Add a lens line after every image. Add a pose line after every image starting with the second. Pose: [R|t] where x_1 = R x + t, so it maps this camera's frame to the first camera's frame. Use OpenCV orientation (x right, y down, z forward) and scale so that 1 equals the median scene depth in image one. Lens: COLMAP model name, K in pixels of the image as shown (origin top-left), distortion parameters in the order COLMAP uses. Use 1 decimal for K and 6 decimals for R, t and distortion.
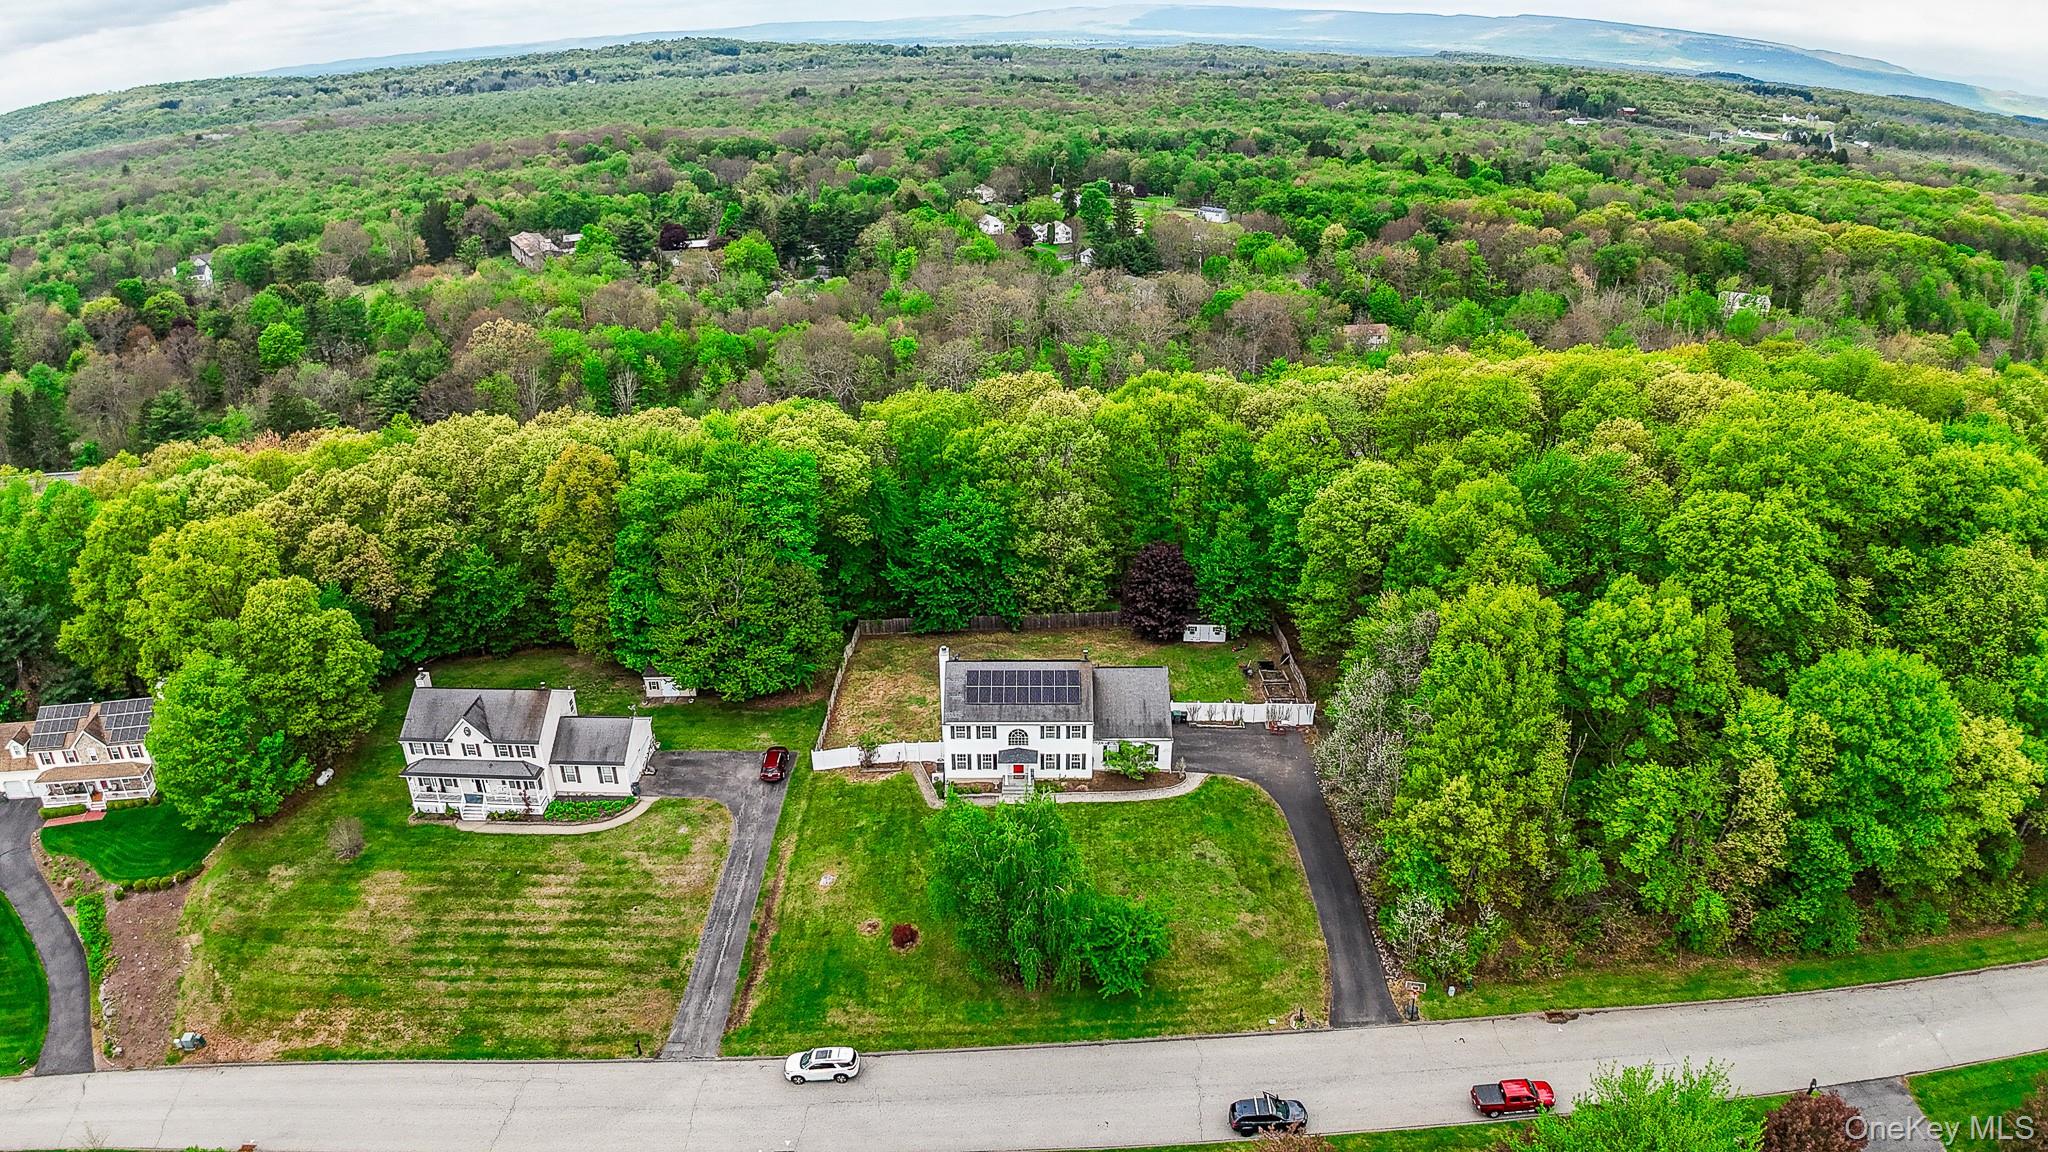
lens RADIAL K [[1238.0, 0, 1024.0], [0, 1238.0, 576.0], [0, 0, 1]] dist [-0.147312, -0.000167]
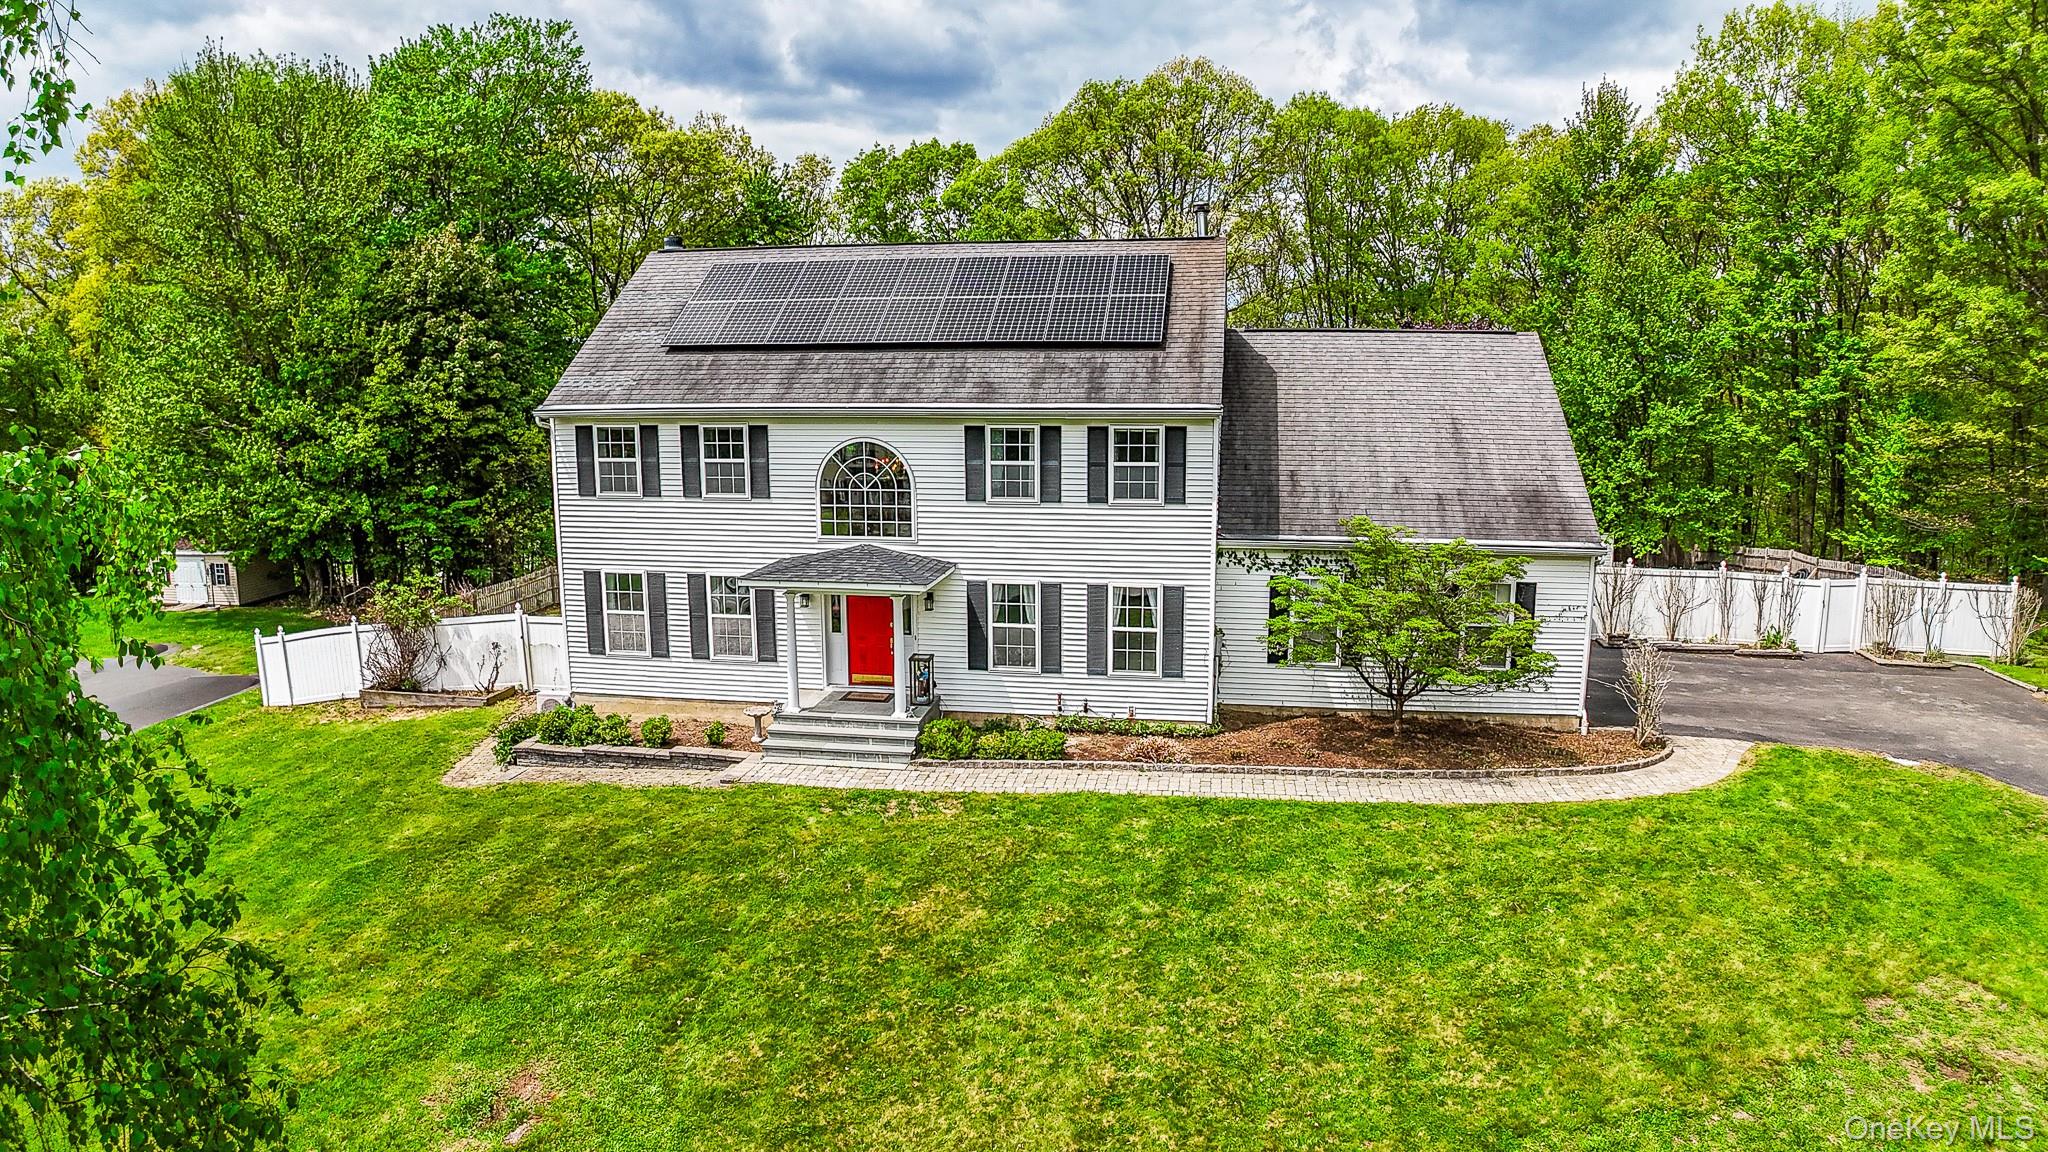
lens RADIAL K [[1237.9, 0, 1031.0], [0, 1237.9, 614.9], [0, 0, 1]] dist [-0.093556, -0.113860]
pose [[0.988529, 0.037184, -0.146381, 0.062760], [-0.067956, 0.975072, -0.211228, 0.219465], [0.134877, 0.218753, 0.966414, 0.902314]]
